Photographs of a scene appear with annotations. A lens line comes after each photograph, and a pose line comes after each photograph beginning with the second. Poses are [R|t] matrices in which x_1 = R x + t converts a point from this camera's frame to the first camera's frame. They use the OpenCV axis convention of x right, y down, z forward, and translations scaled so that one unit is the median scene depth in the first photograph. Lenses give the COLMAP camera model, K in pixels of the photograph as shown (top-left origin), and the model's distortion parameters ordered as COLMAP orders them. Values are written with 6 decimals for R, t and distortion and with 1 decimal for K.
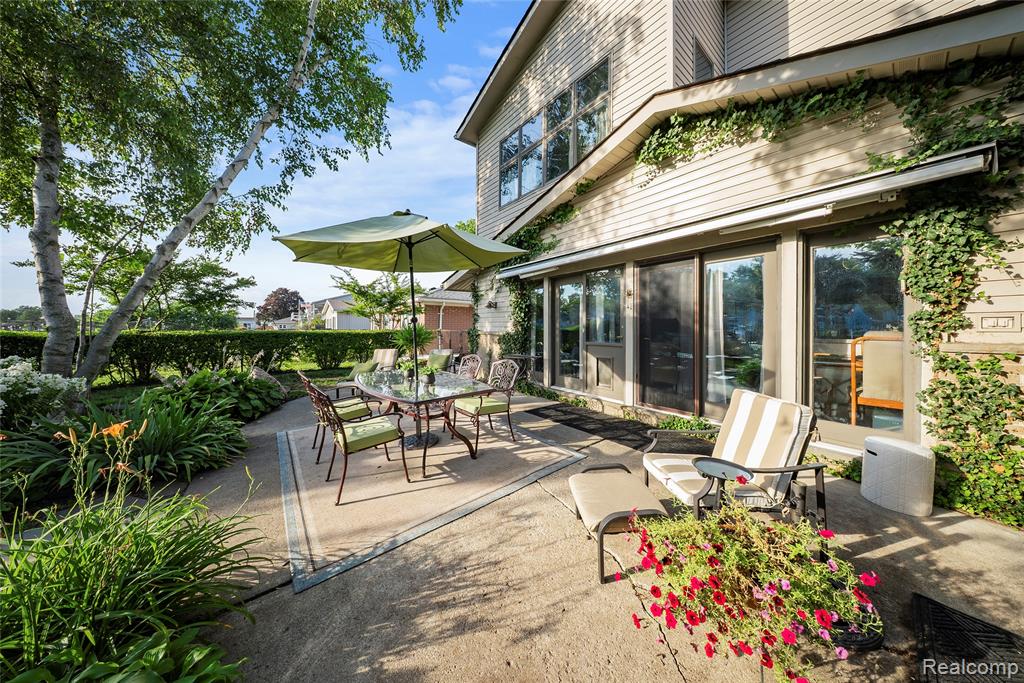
lens RADIAL K [[302.6, 0, 513.1], [0, 302.6, 325.4], [0, 0, 1]] dist [-0.009543, -0.000160]
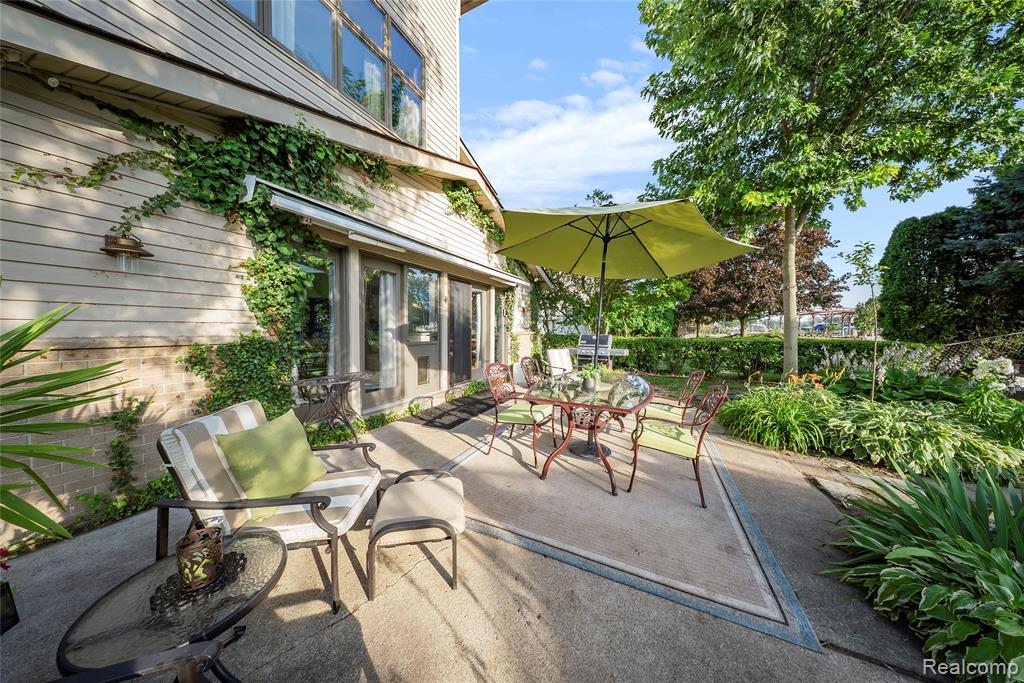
lens RADIAL K [[302.6, 0, 513.1], [0, 302.6, 325.4], [0, 0, 1]] dist [-0.009543, -0.000160]
pose [[-0.459683, -0.005642, 0.888065, -0.793422], [-0.025537, 0.999650, -0.006867, 0.003989], [-0.887716, -0.025835, -0.459666, 1.273424]]
